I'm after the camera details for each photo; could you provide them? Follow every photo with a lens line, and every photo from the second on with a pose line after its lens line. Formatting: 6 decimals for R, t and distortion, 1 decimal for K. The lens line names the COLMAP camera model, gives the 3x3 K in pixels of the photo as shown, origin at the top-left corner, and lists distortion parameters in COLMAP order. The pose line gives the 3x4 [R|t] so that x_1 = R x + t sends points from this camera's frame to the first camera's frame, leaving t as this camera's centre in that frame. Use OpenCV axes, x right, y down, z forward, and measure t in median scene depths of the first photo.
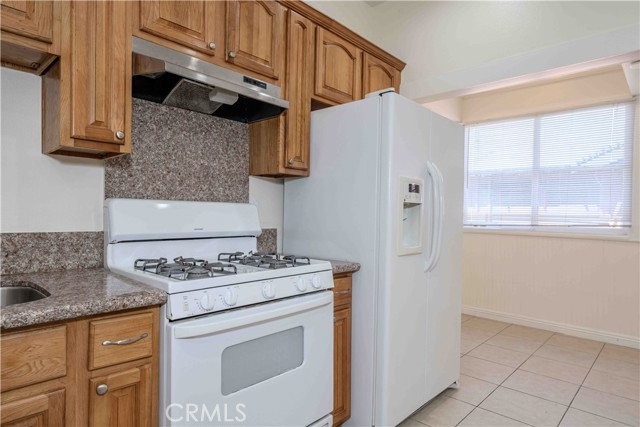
lens RADIAL K [[379.5, 0, 322.9], [0, 379.5, 215.3], [0, 0, 1]] dist [0.005266, 0.002244]
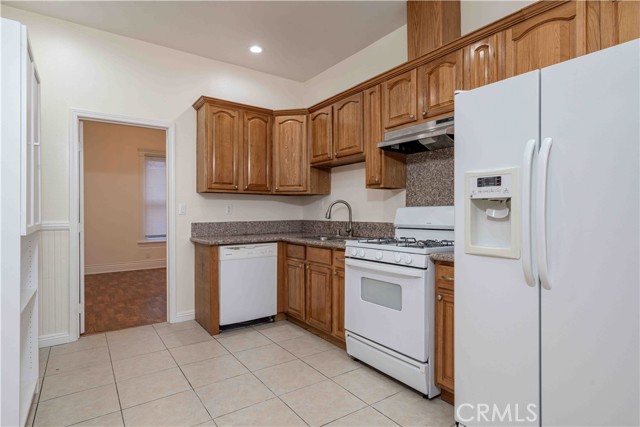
lens RADIAL K [[329.1, 0, 322.7], [0, 329.1, 214.6], [0, 0, 1]] dist [0.000095, 0.000464]
pose [[-0.196280, -0.013618, -0.980453, 1.170541], [-0.003081, 0.999907, -0.013272, 0.019345], [0.980543, 0.000415, -0.196304, 0.843844]]
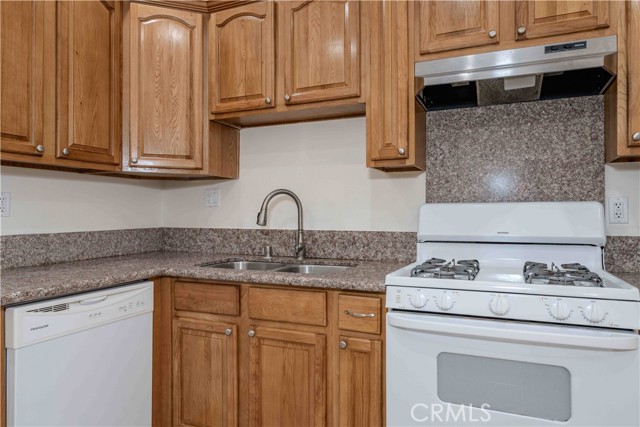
lens RADIAL K [[421.3, 0, 317.7], [0, 421.3, 212.2], [0, 0, 1]] dist [0.003778, -0.000724]
pose [[0.321972, -0.021955, -0.946495, 0.499550], [0.004989, 0.999757, -0.021494, 0.006742], [0.946736, 0.002198, 0.322003, 0.253536]]
